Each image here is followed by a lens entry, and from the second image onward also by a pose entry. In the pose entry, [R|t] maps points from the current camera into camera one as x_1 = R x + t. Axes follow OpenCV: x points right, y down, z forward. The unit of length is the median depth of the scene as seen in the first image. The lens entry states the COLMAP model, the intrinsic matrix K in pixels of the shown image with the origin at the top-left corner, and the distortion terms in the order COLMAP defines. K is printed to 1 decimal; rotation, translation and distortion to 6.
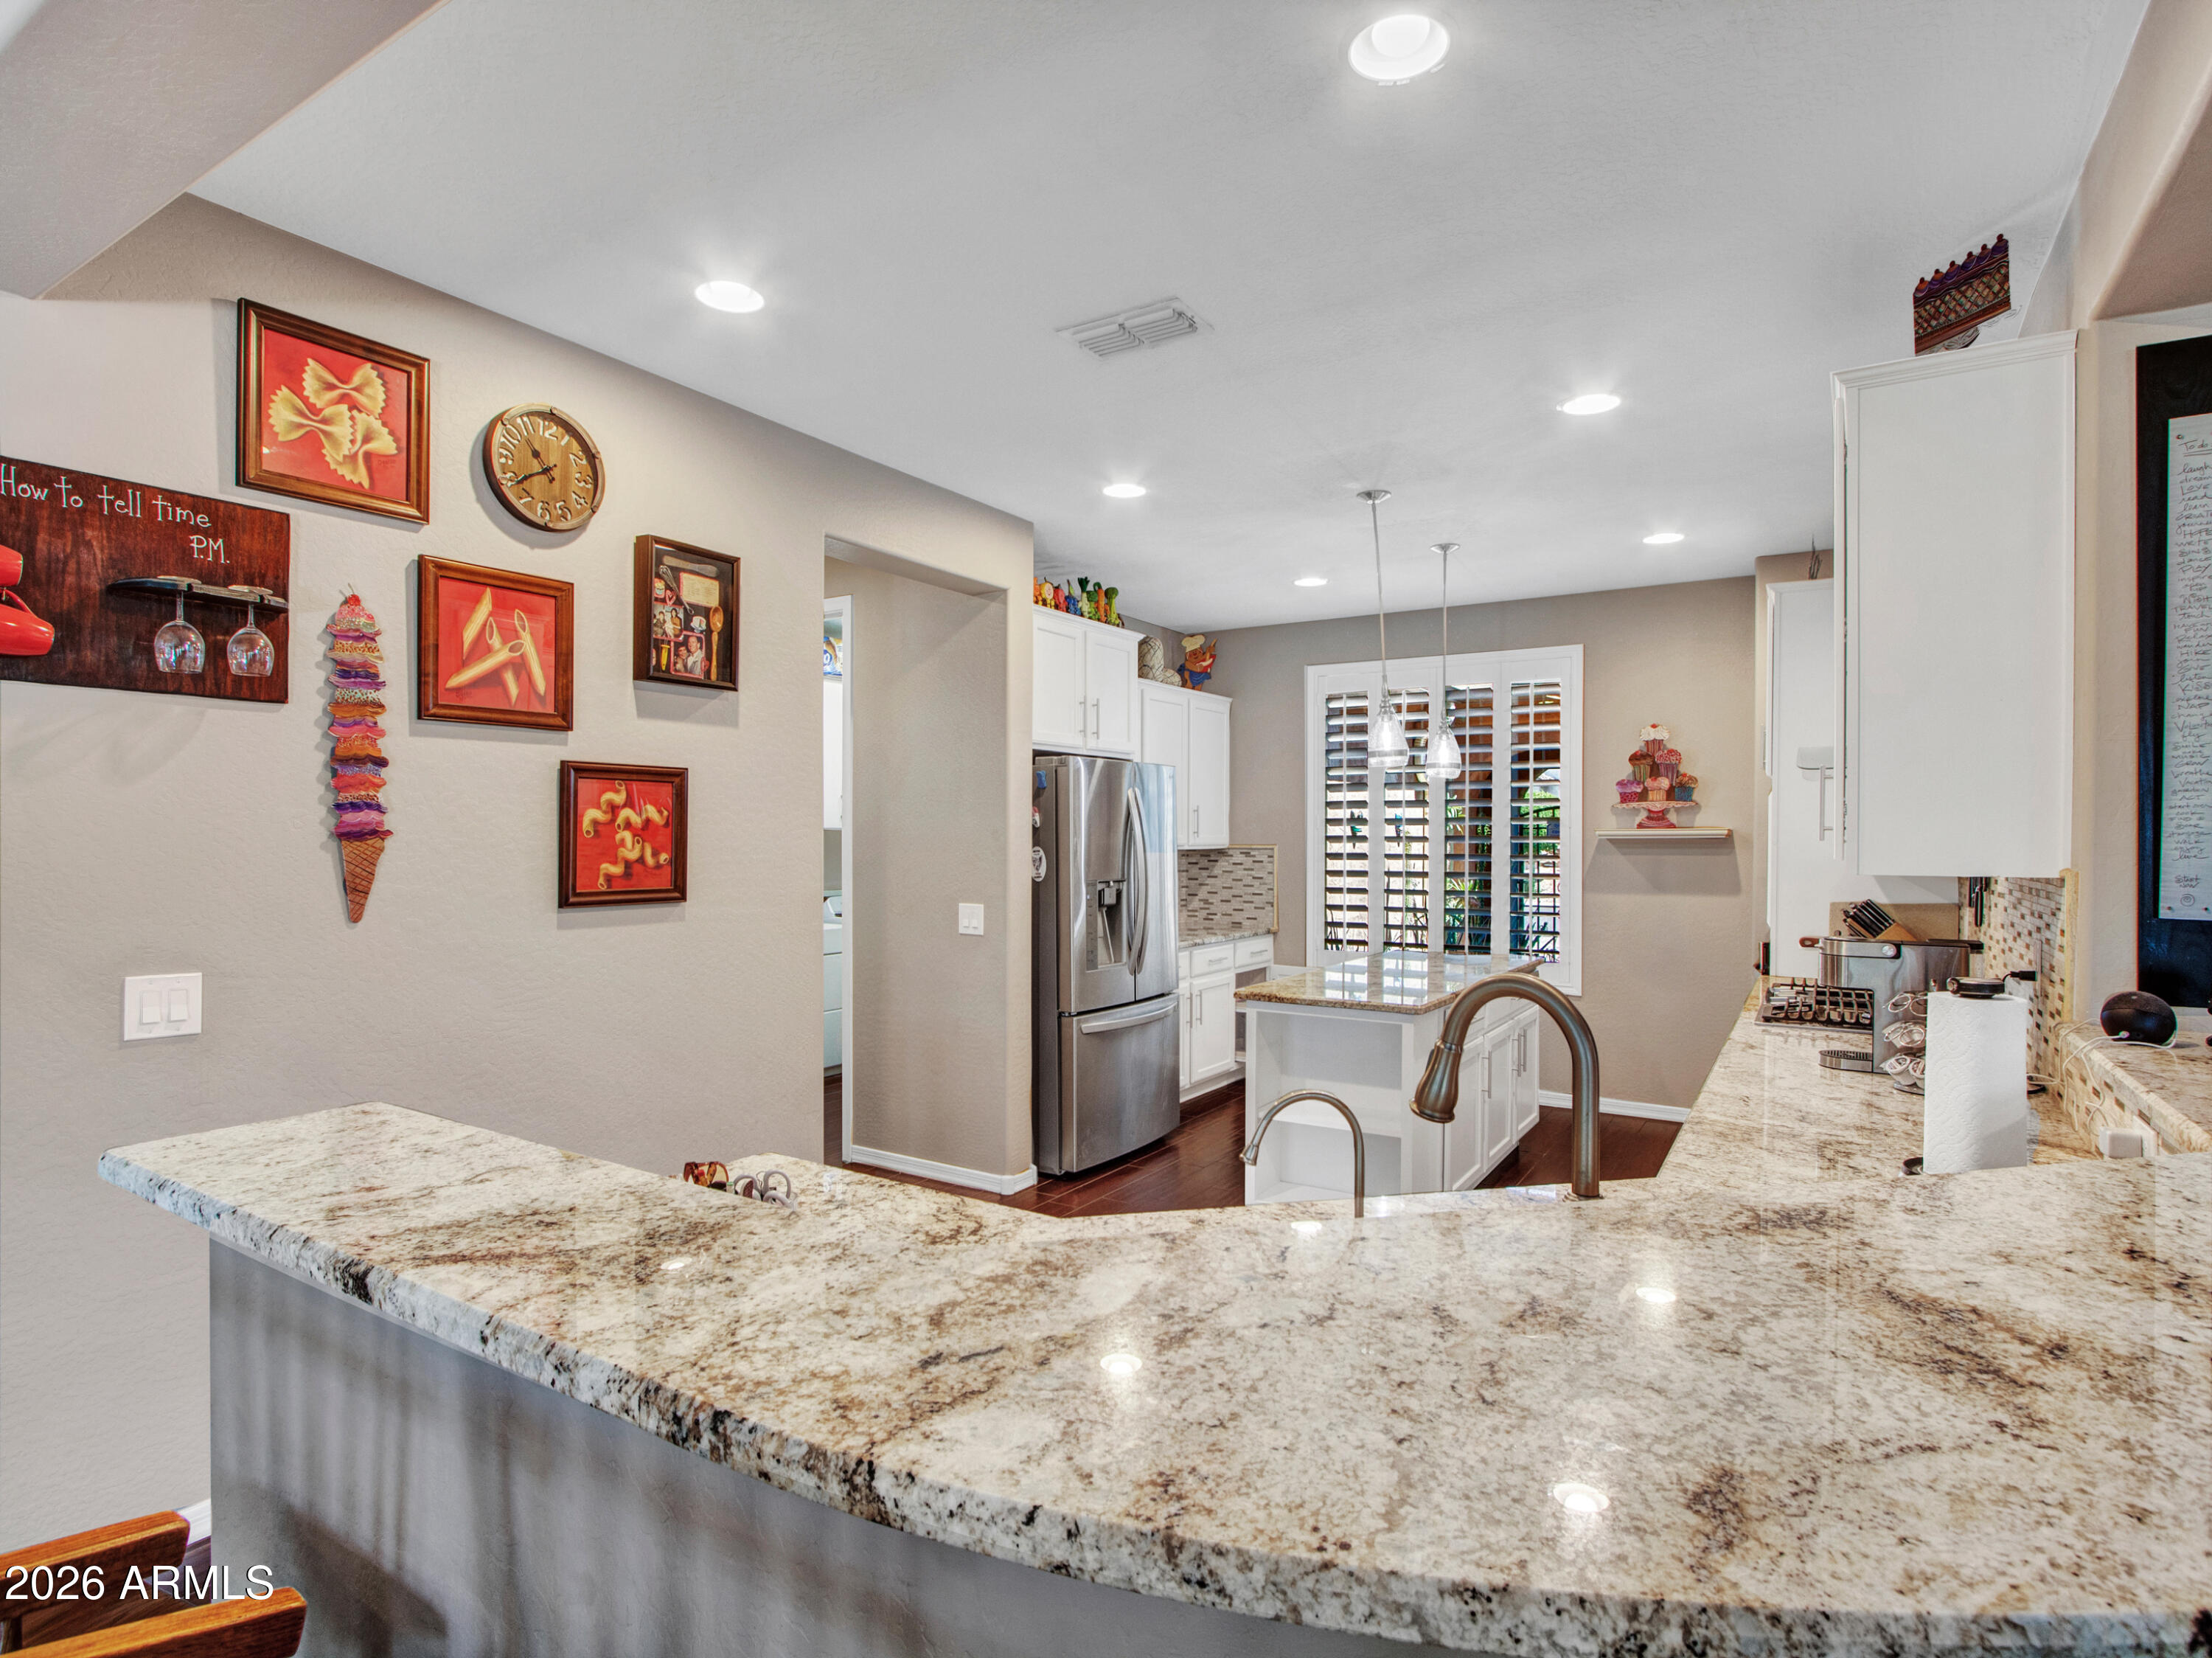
lens RADIAL K [[1154.3, 0, 1113.6], [0, 1154.3, 835.3], [0, 0, 1]] dist [-0.012165, -0.000206]
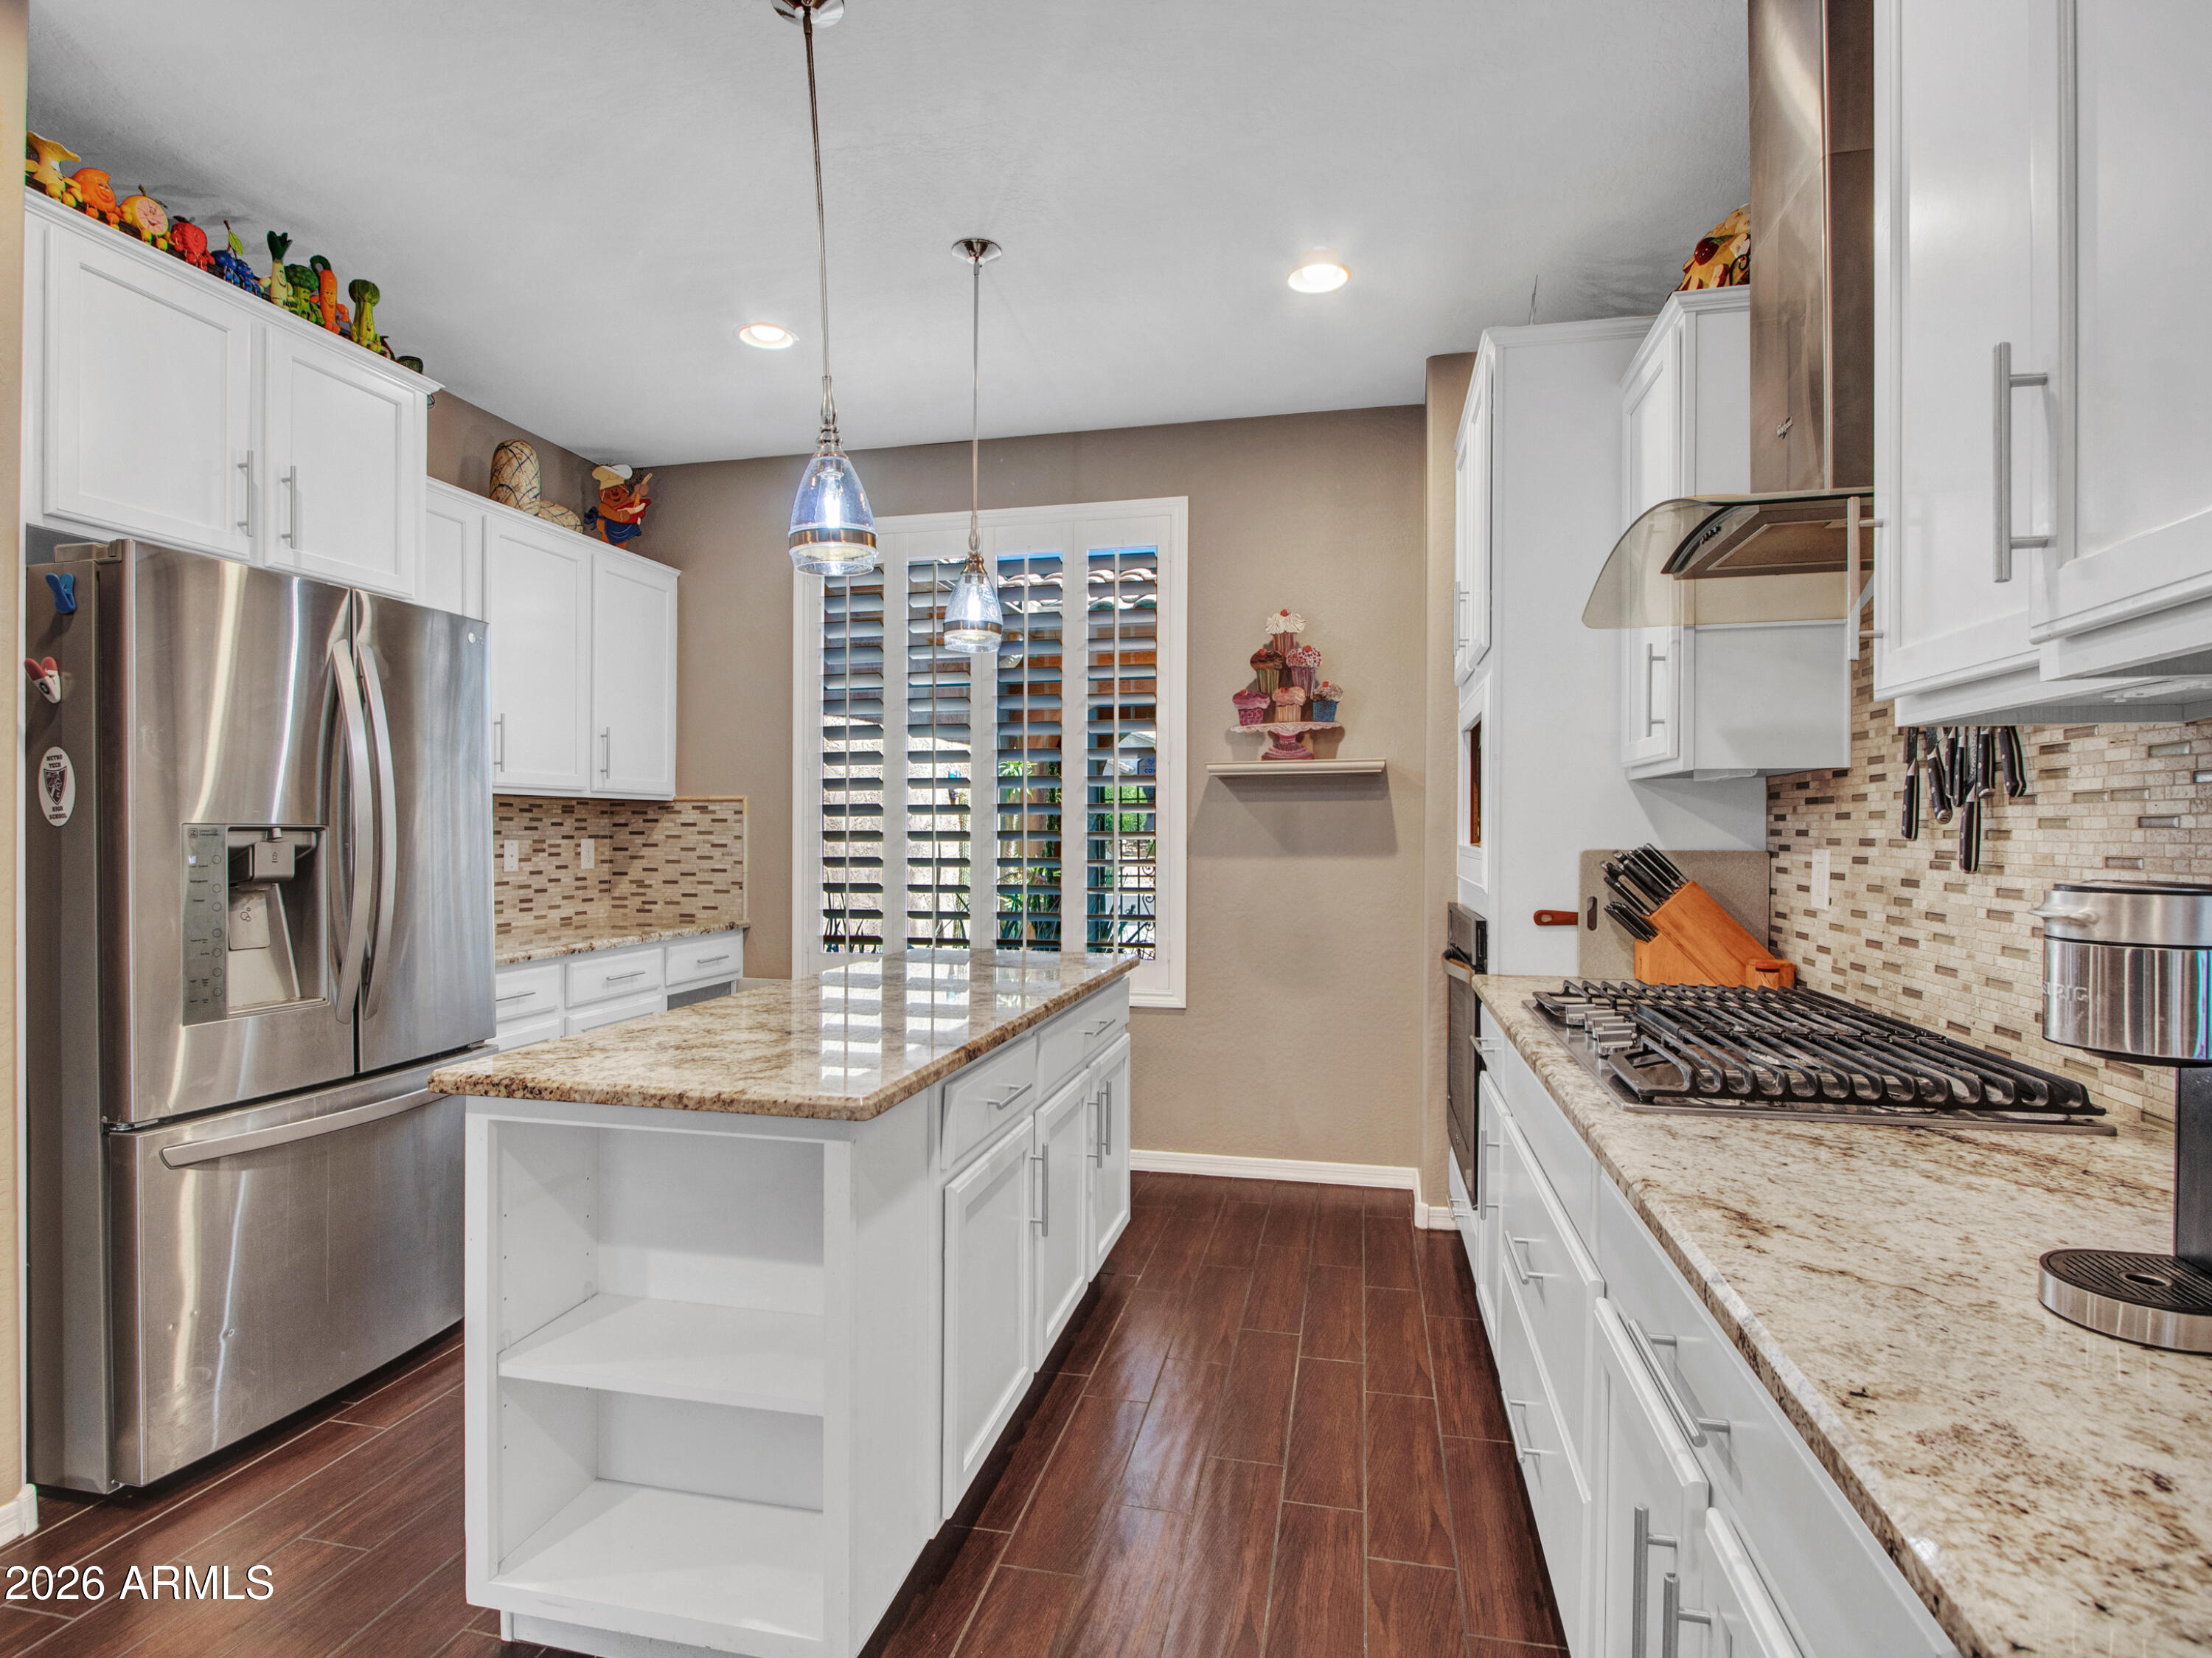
lens RADIAL K [[1154.3, 0, 1099.1], [0, 1154.3, 826.1], [0, 0, 1]] dist [-0.012165, -0.000206]
pose [[0.944588, -0.000853, 0.328258, 0.136087], [0.002180, 0.999991, -0.003675, 0.034638], [-0.328252, 0.004187, 0.944581, 0.379404]]
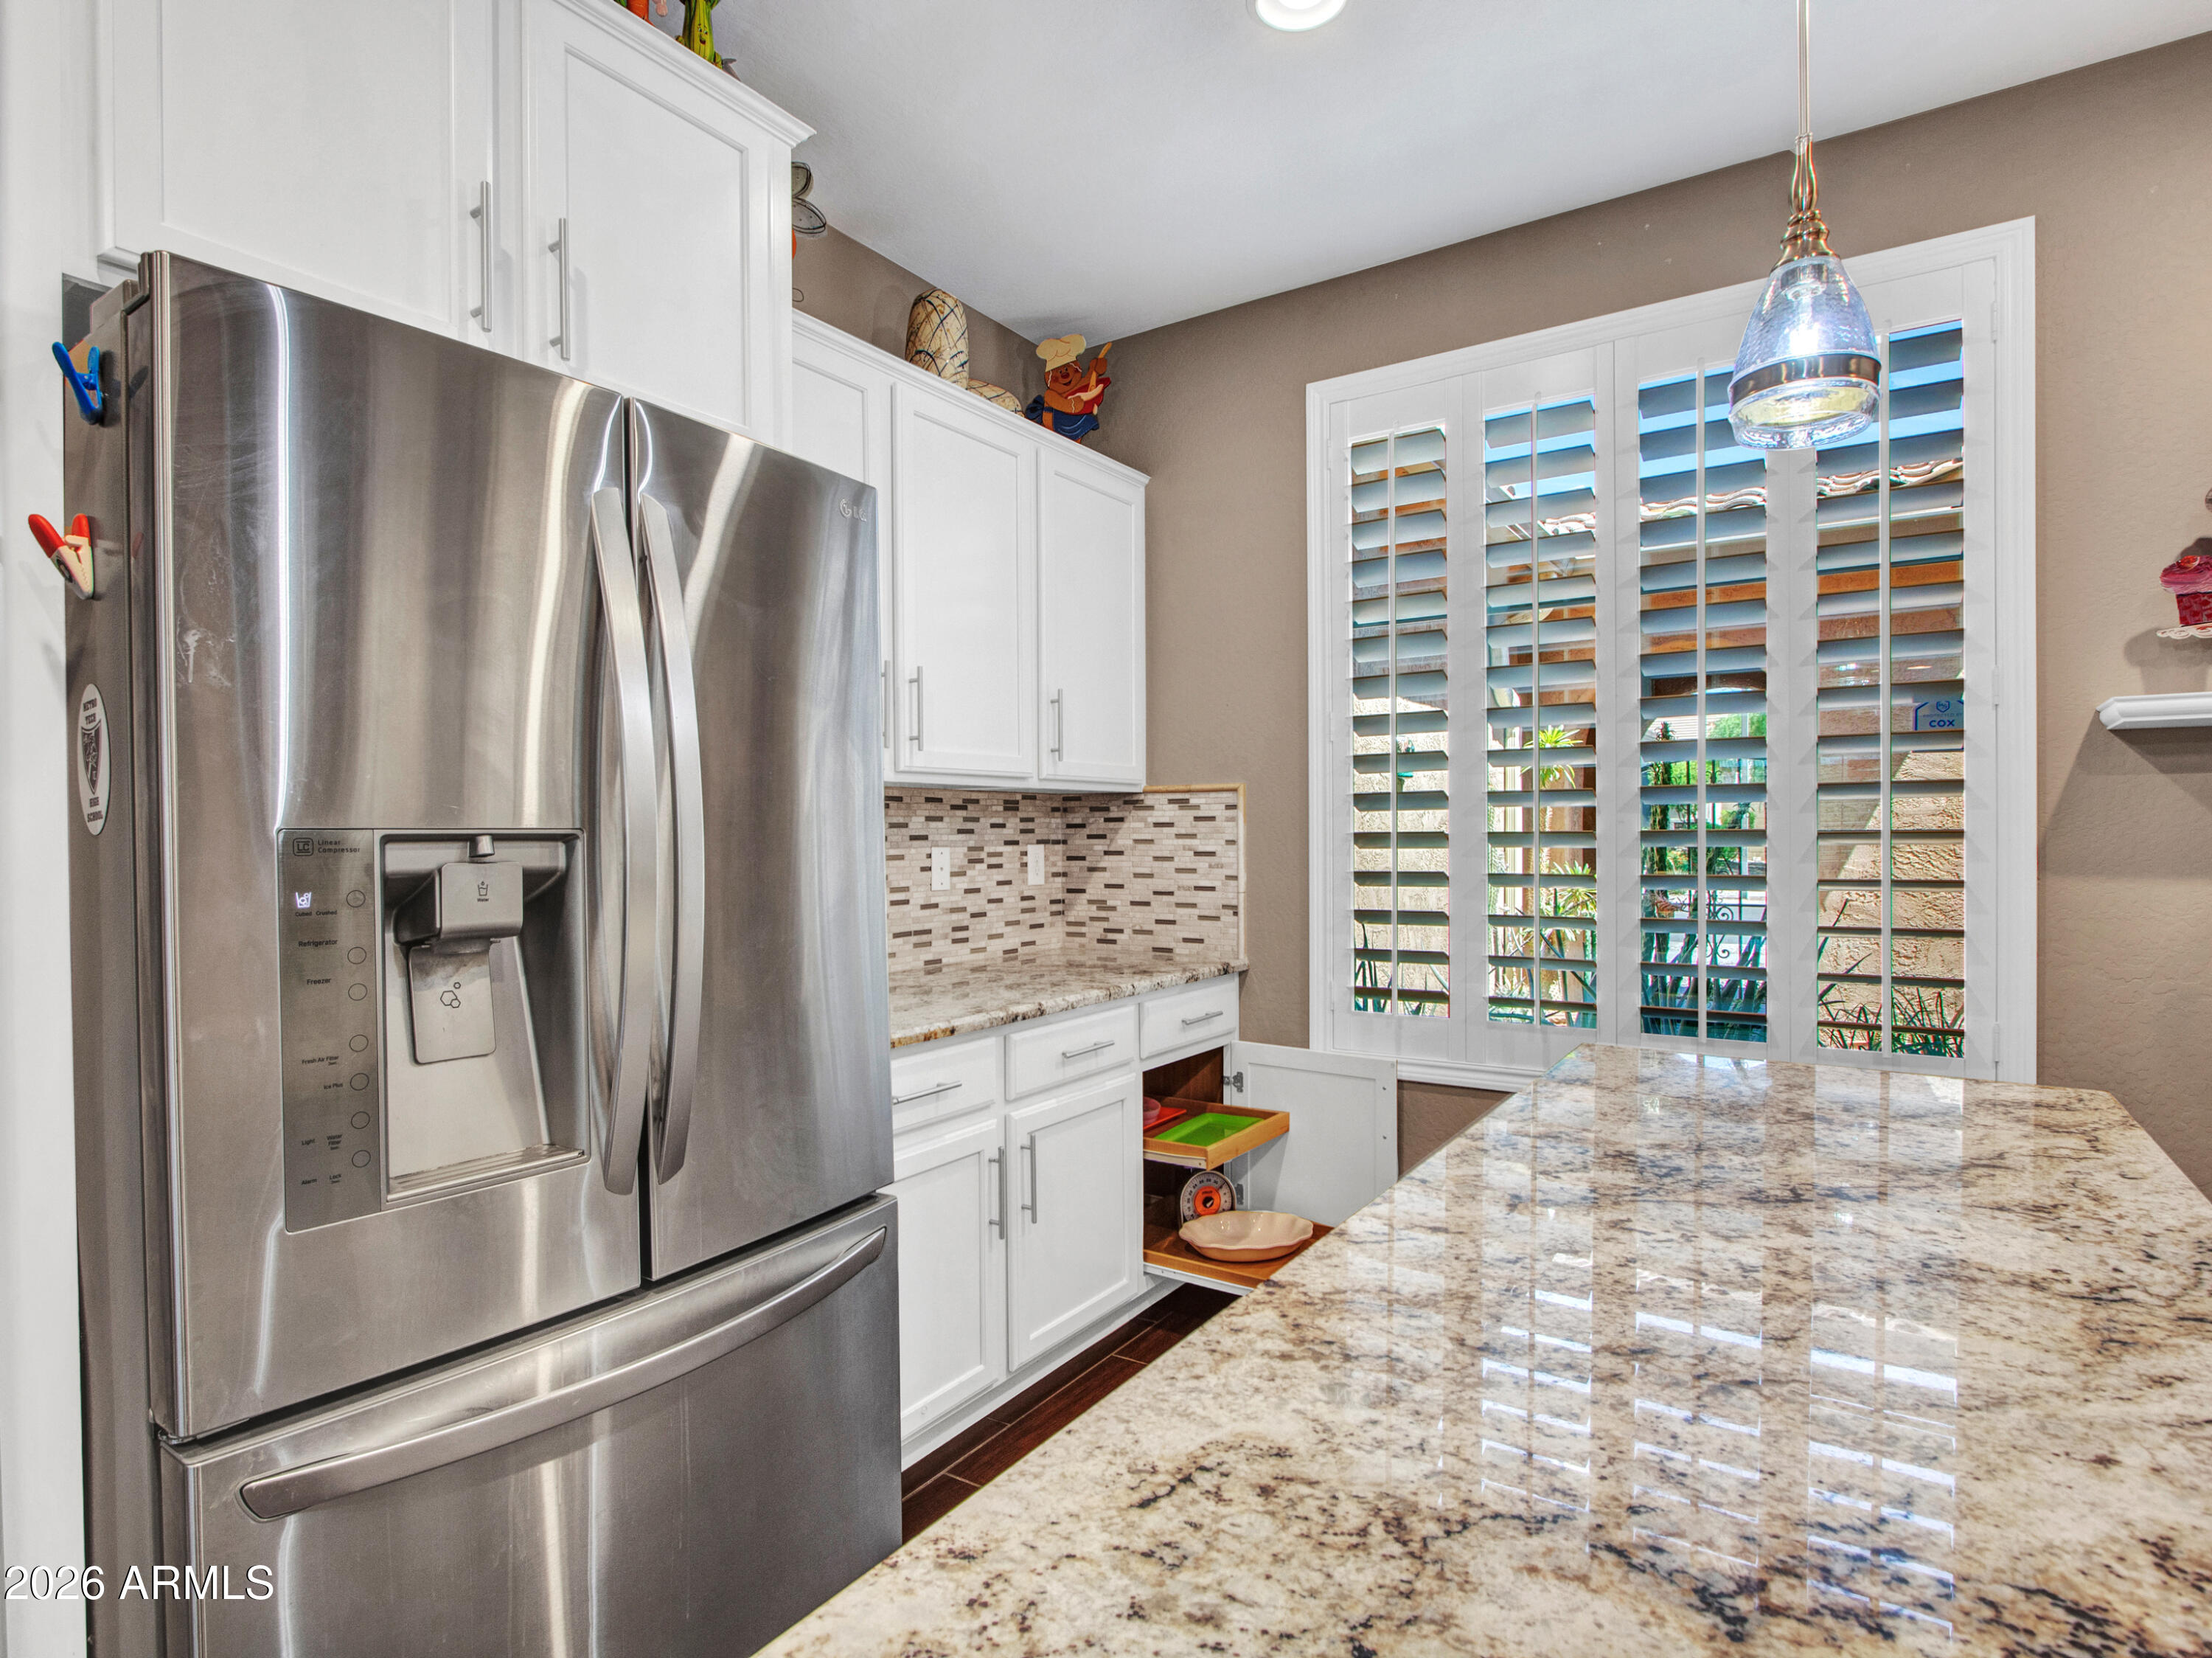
lens RADIAL K [[1154.3, 0, 1117.9], [0, 1154.3, 848.5], [0, 0, 1]] dist [-0.012165, -0.000206]
pose [[0.999829, -0.008607, -0.016350, 0.116517], [0.008838, 0.999862, 0.014098, 0.033594], [0.016227, -0.014240, 0.999767, 0.639509]]
